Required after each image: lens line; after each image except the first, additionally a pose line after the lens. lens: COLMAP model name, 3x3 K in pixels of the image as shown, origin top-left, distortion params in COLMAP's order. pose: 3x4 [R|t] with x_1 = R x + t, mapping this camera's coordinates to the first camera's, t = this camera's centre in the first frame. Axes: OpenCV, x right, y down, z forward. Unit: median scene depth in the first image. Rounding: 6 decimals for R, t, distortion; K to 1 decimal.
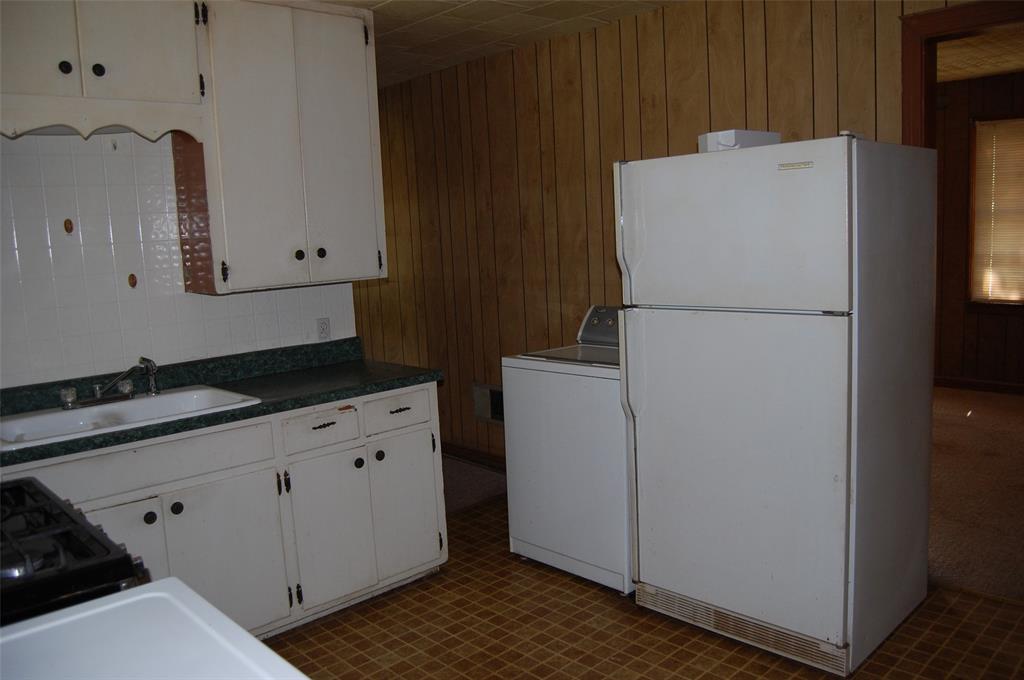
lens RADIAL K [[799.9, 0, 512.0], [0, 799.9, 340.0], [0, 0, 1]] dist [-0.098845, 0.042428]
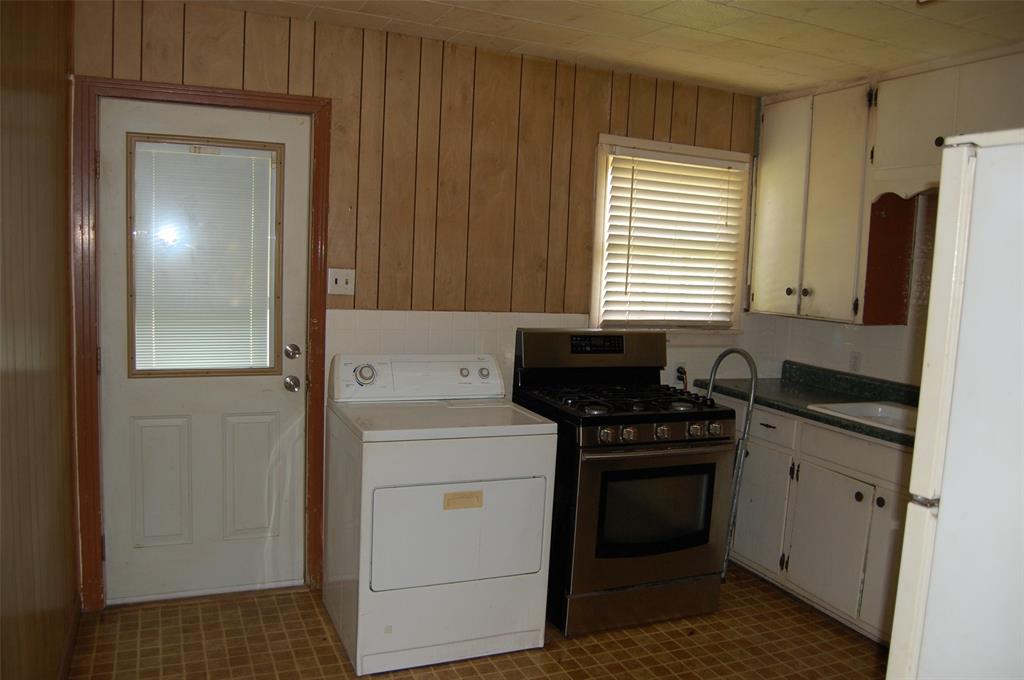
lens RADIAL K [[799.9, 0, 512.0], [0, 799.9, 340.0], [0, 0, 1]] dist [-0.098845, 0.042428]
pose [[-0.330509, 0.116121, -0.936632, 0.950684], [-0.164953, 0.970021, 0.178467, -0.163923], [0.929276, 0.213485, -0.301446, 0.868592]]
